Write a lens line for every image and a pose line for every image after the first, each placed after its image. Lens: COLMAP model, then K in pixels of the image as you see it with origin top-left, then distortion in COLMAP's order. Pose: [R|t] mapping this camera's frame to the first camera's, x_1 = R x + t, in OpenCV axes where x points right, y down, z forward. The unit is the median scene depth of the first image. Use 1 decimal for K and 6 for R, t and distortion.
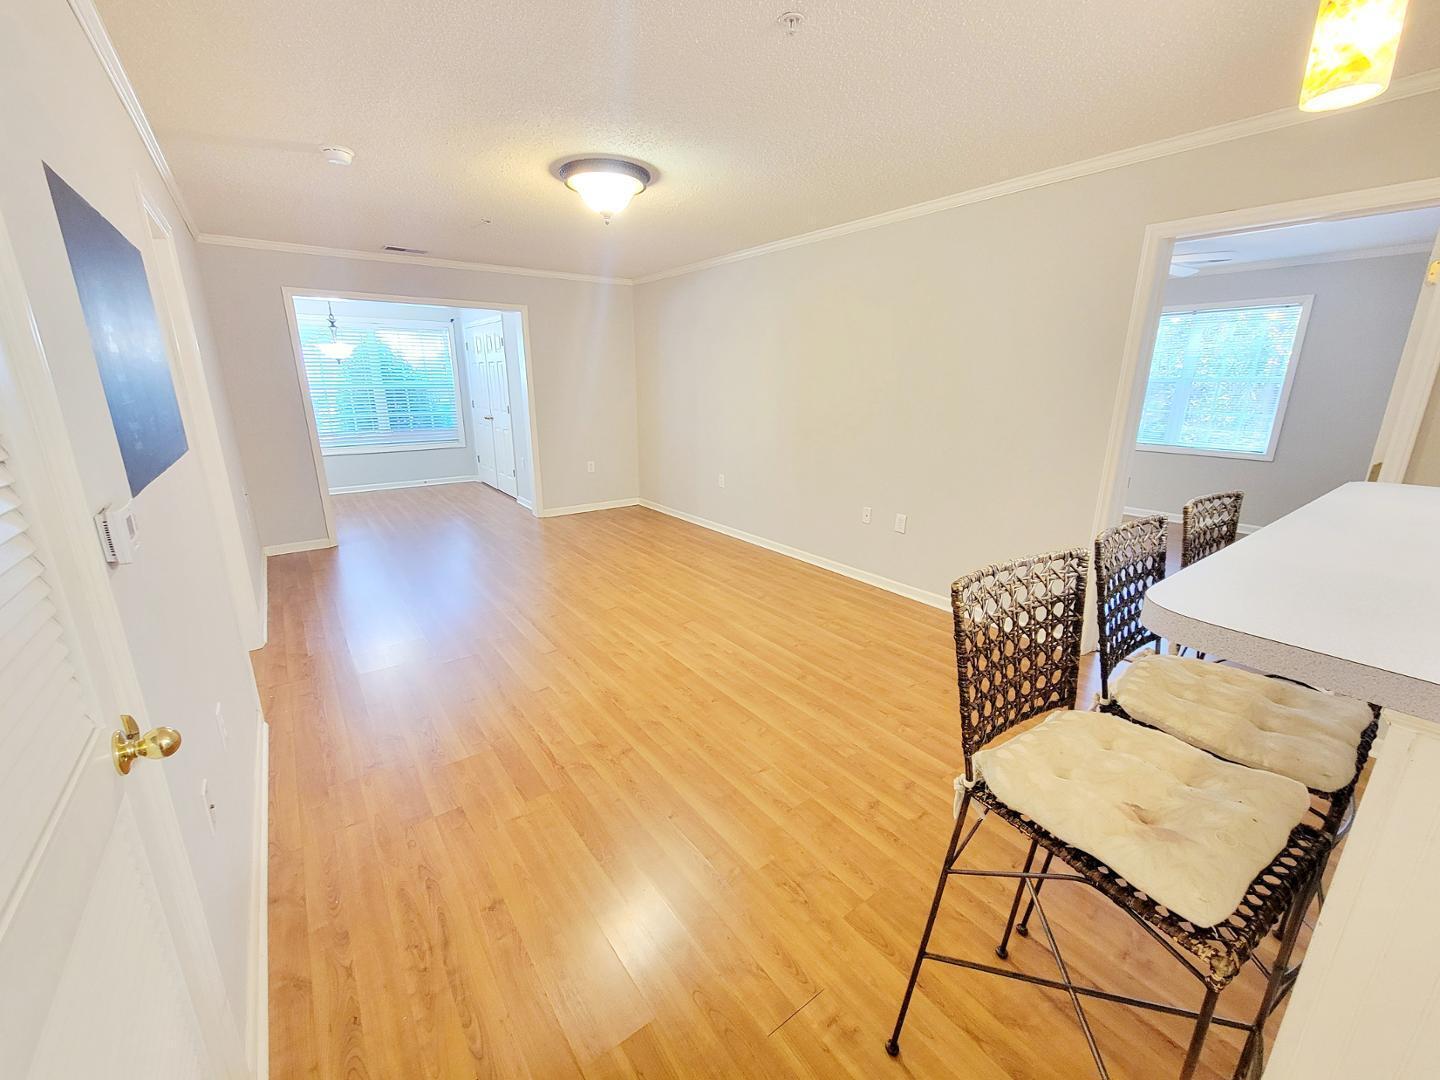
lens RADIAL K [[587.4, 0, 713.4], [0, 587.4, 537.3], [0, 0, 1]] dist [0.001330, -0.001496]
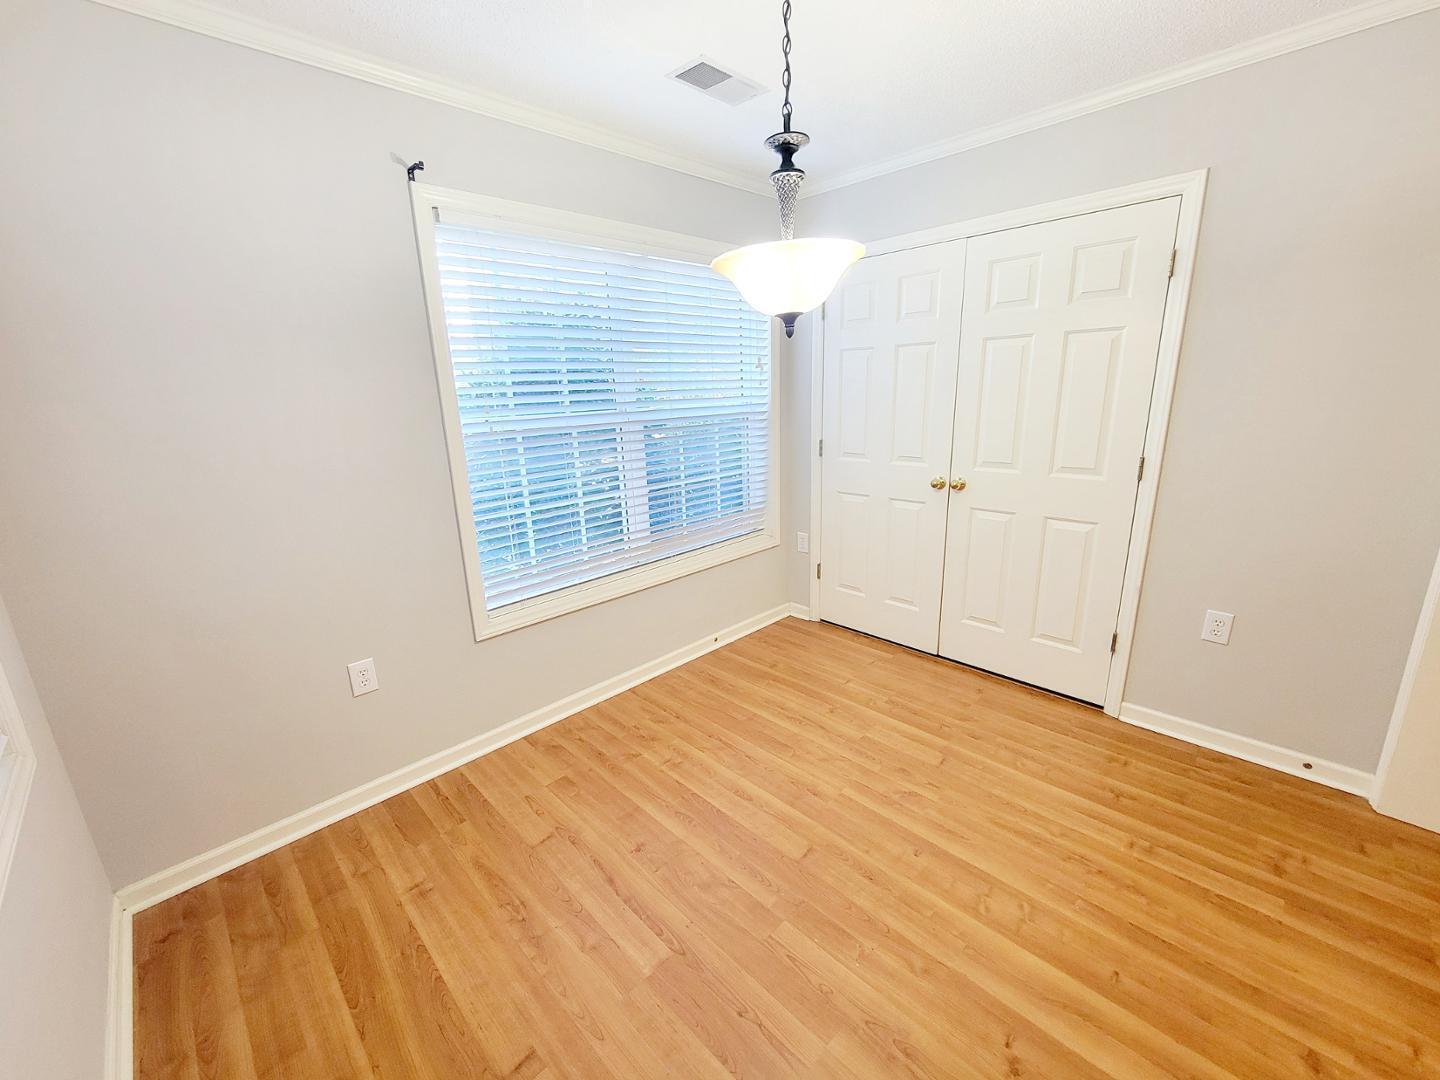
lens RADIAL K [[587.4, 0, 712.8], [0, 587.4, 538.8], [0, 0, 1]] dist [0.001330, -0.001496]
pose [[0.989942, -0.070653, 0.122571, -1.281370], [0.072352, 0.997334, -0.009459, -0.383298], [-0.121576, 0.018232, 0.992415, 1.389034]]
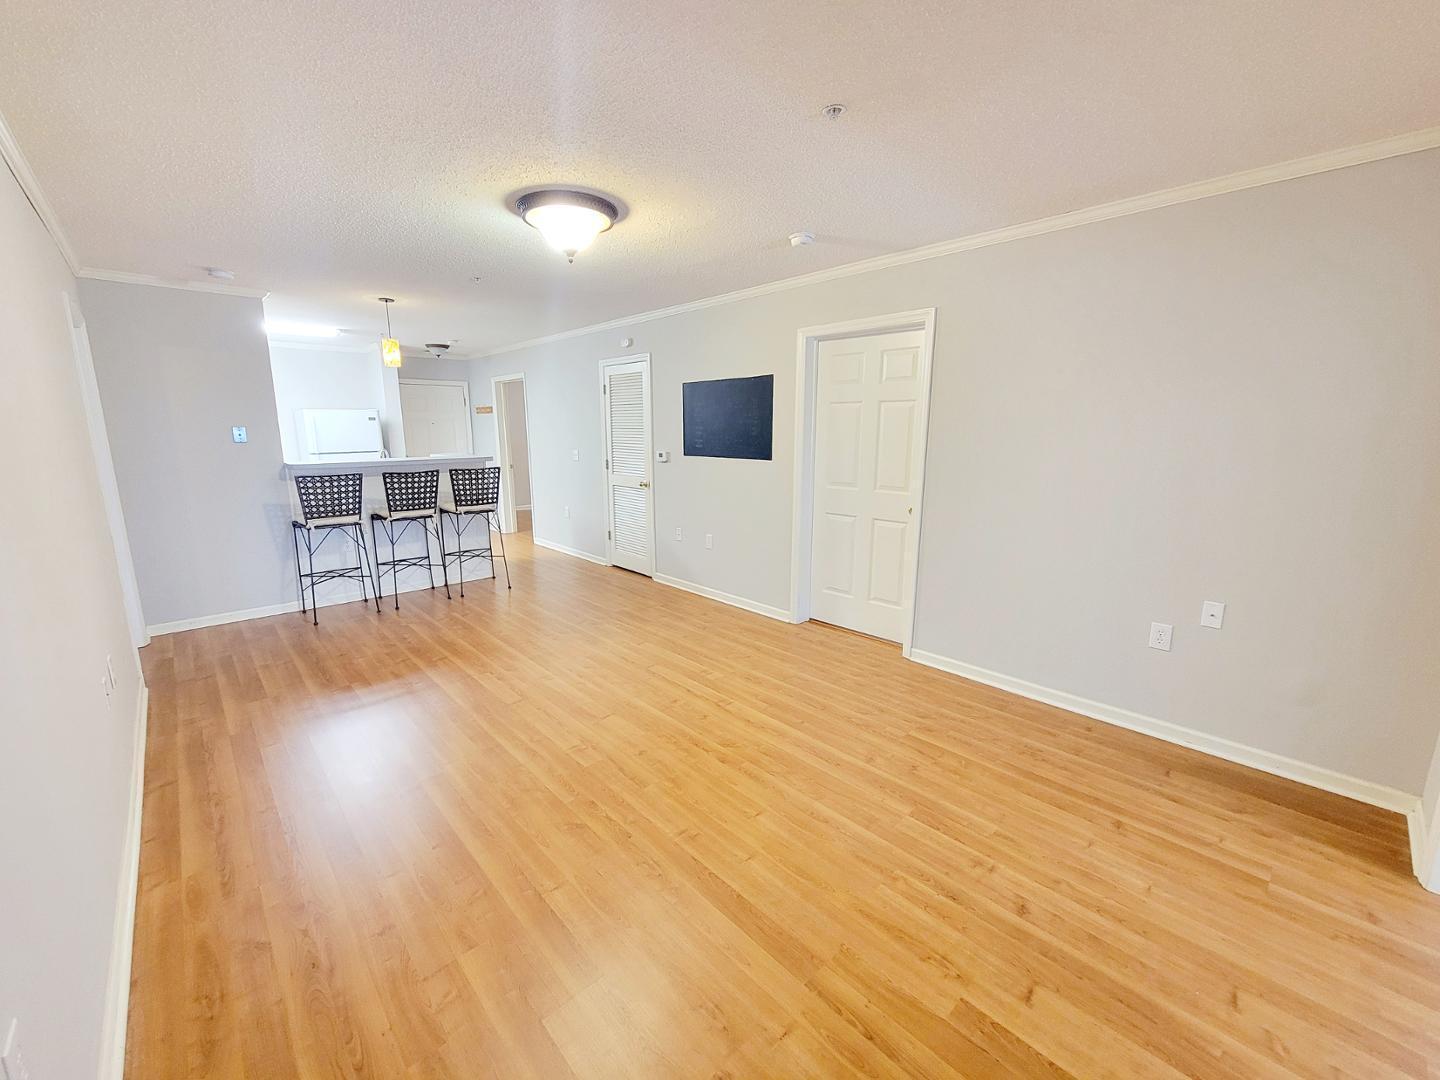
lens RADIAL K [[587.4, 0, 712.2], [0, 587.4, 536.2], [0, 0, 1]] dist [0.001330, -0.001496]
pose [[-0.994129, 0.019242, -0.106474, -0.263011], [-0.029242, 0.899656, 0.435619, -0.500322], [0.104172, 0.436175, -0.893812, 1.818925]]
